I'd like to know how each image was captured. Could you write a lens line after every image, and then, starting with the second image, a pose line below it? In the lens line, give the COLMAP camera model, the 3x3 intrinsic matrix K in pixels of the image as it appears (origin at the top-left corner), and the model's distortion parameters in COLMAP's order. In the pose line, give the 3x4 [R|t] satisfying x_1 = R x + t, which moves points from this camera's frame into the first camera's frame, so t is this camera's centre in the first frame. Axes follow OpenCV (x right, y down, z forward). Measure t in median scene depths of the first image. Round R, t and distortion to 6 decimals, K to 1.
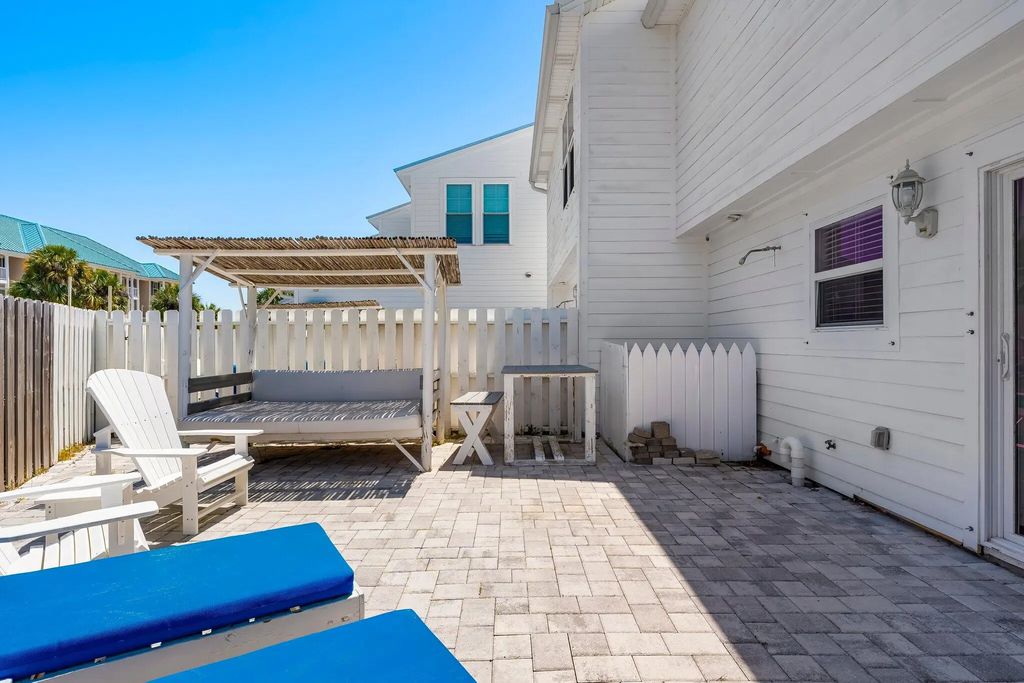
lens RADIAL K [[511.3, 0, 511.7], [0, 511.3, 342.8], [0, 0, 1]] dist [-0.006575, -0.000012]
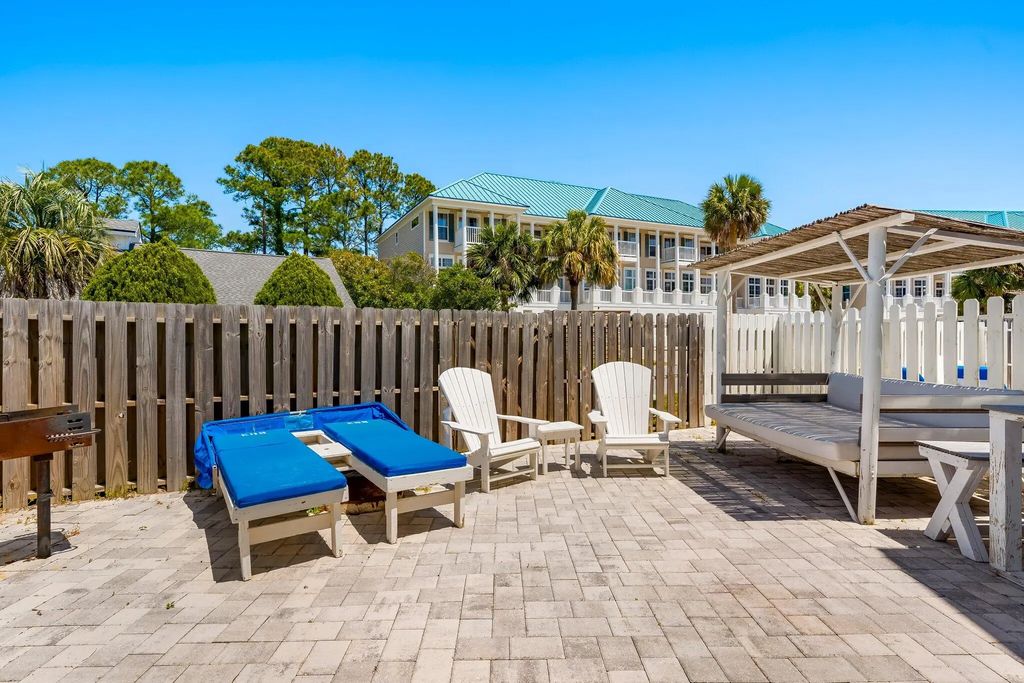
lens RADIAL K [[511.3, 0, 511.7], [0, 511.3, 337.6], [0, 0, 1]] dist [-0.006575, -0.000012]
pose [[0.013524, 0.008981, -0.999868, 0.655522], [0.003415, 0.999953, 0.009028, -0.033097], [0.999903, -0.003537, 0.013493, 0.550611]]
